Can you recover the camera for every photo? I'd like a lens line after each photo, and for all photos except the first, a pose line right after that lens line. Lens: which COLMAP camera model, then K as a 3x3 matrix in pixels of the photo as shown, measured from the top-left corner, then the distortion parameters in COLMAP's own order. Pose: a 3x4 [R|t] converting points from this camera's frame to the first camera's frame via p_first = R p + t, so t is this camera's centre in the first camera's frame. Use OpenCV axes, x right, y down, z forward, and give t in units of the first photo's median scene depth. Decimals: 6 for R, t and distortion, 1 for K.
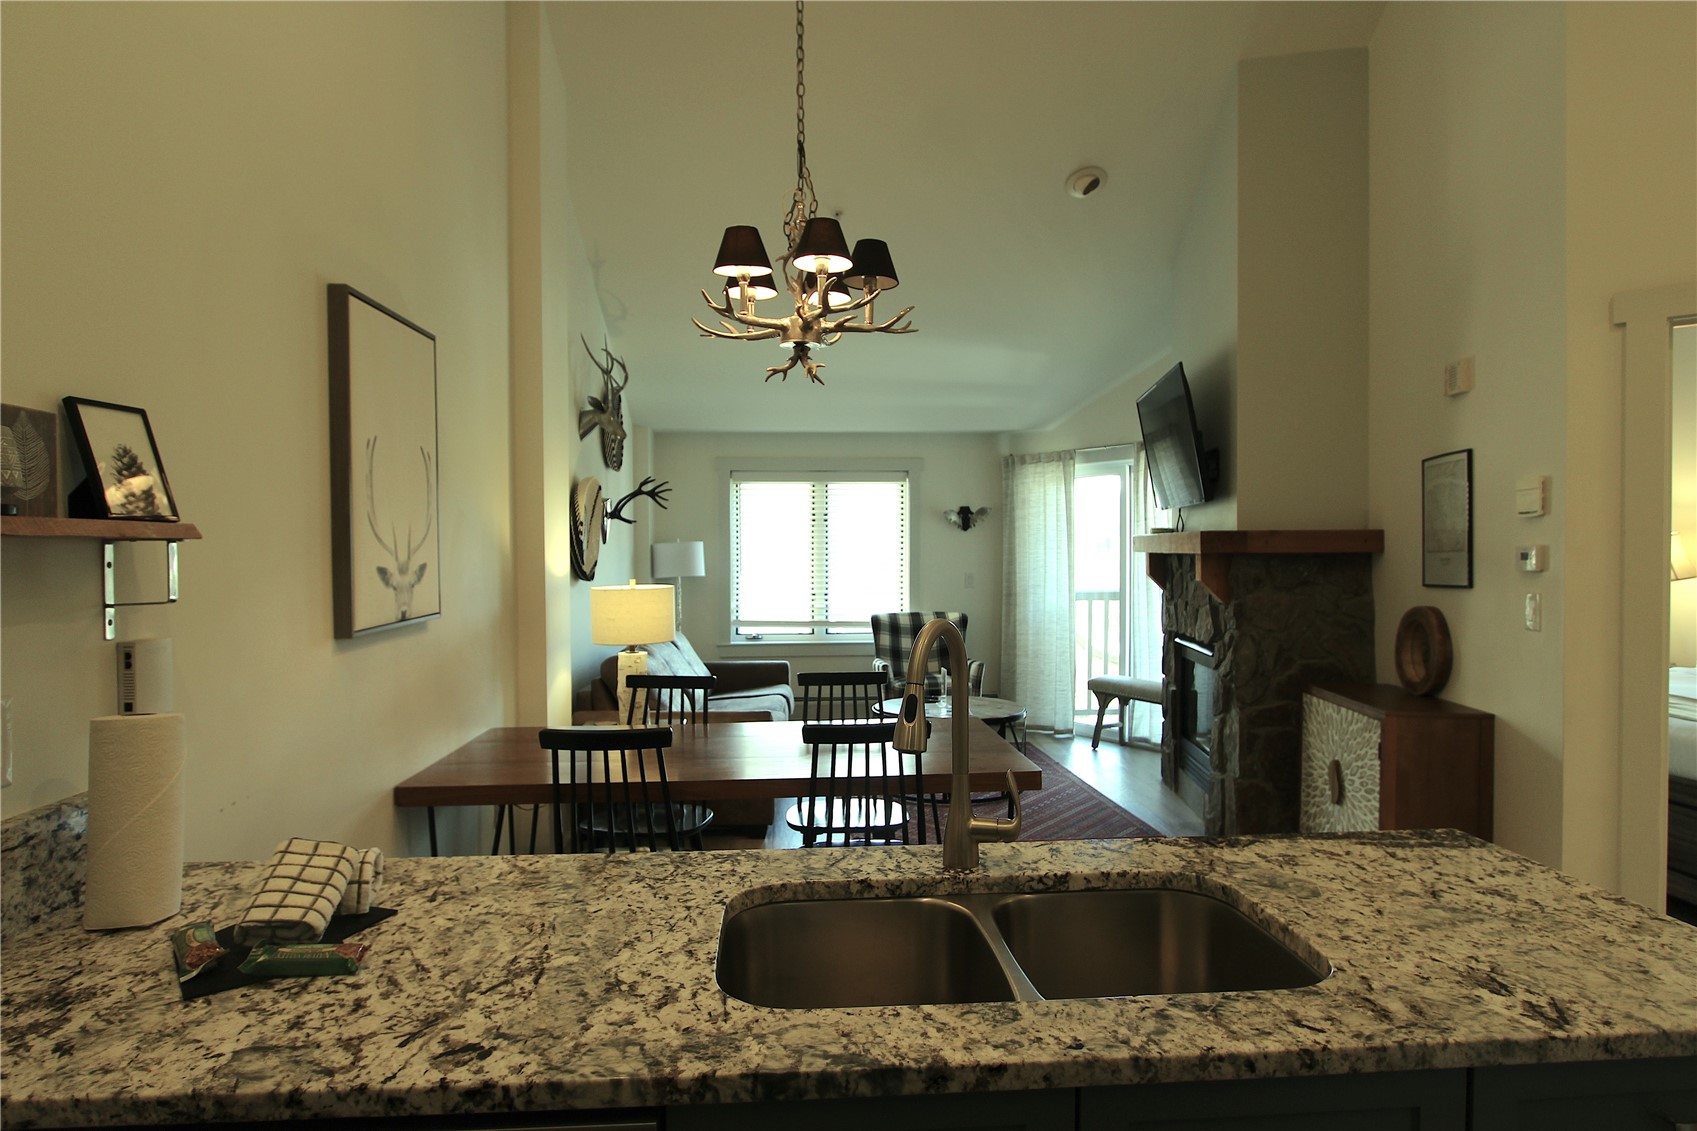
lens RADIAL K [[951.6, 0, 842.7], [0, 951.6, 567.0], [0, 0, 1]] dist [-0.017592, 0.004415]
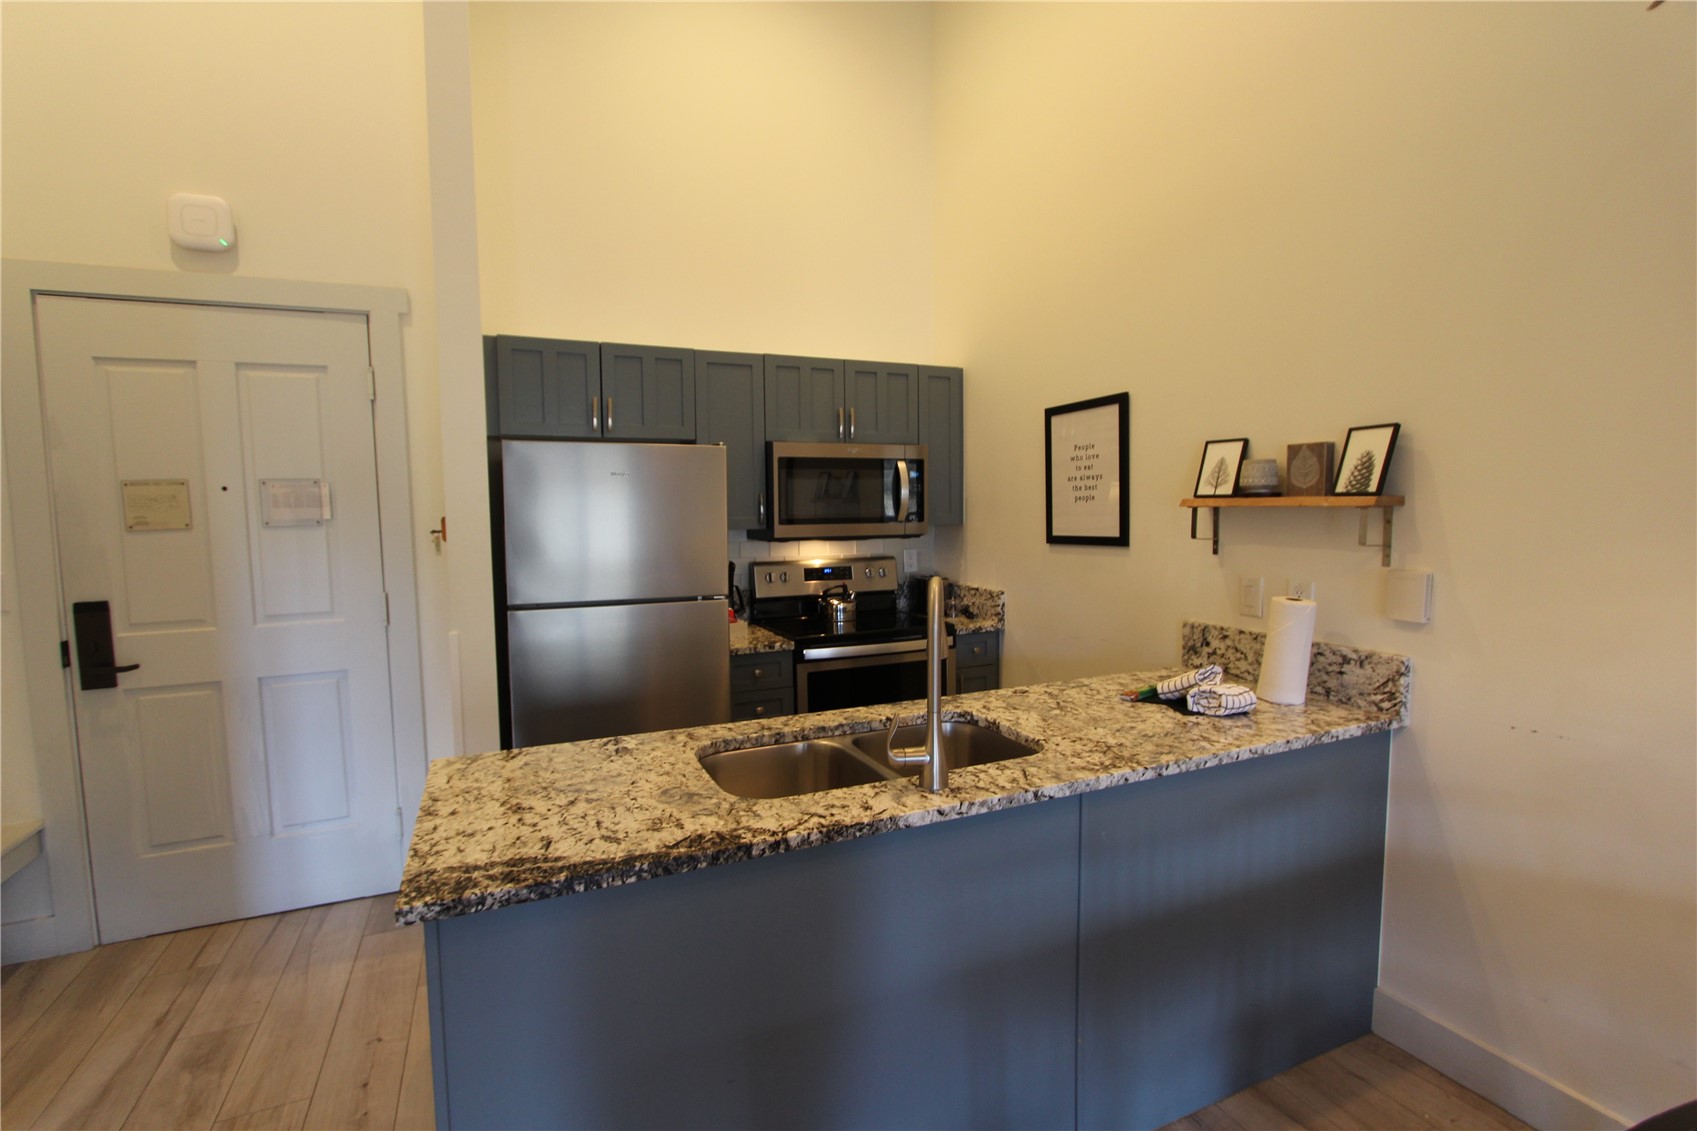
lens RADIAL K [[782.6, 0, 842.3], [0, 782.6, 569.9], [0, 0, 1]] dist [-0.019574, 0.003486]
pose [[-0.939068, 0.045548, -0.340700, 0.257104], [0.010765, 0.994592, 0.103296, -0.030215], [0.343562, 0.093334, -0.934480, 0.854494]]
